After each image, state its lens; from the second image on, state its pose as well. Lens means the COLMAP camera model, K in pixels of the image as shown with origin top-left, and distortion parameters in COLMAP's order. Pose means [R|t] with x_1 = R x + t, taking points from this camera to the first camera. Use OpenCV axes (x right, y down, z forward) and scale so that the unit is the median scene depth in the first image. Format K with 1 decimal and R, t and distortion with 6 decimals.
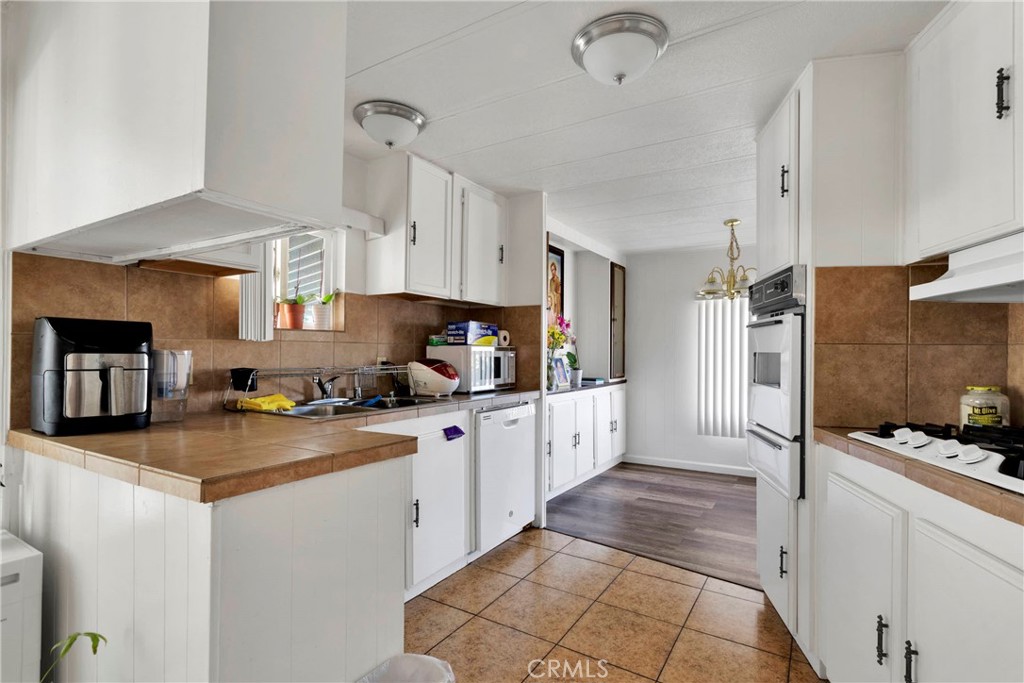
lens RADIAL K [[497.5, 0, 513.6], [0, 497.5, 346.2], [0, 0, 1]] dist [0.003412, 0.000081]
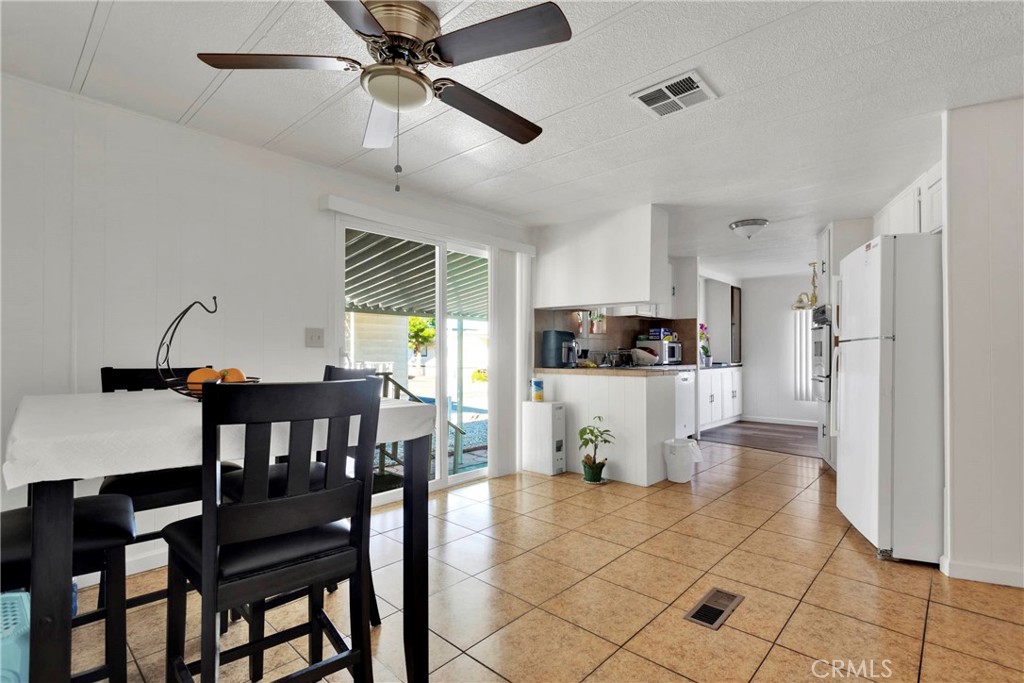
lens RADIAL K [[497.5, 0, 509.5], [0, 497.5, 344.6], [0, 0, 1]] dist [0.003412, 0.000081]
pose [[0.981611, -0.006266, -0.190788, -0.279586], [0.005460, 0.999974, -0.004752, 0.019910], [0.190812, 0.003623, 0.981620, -0.961750]]
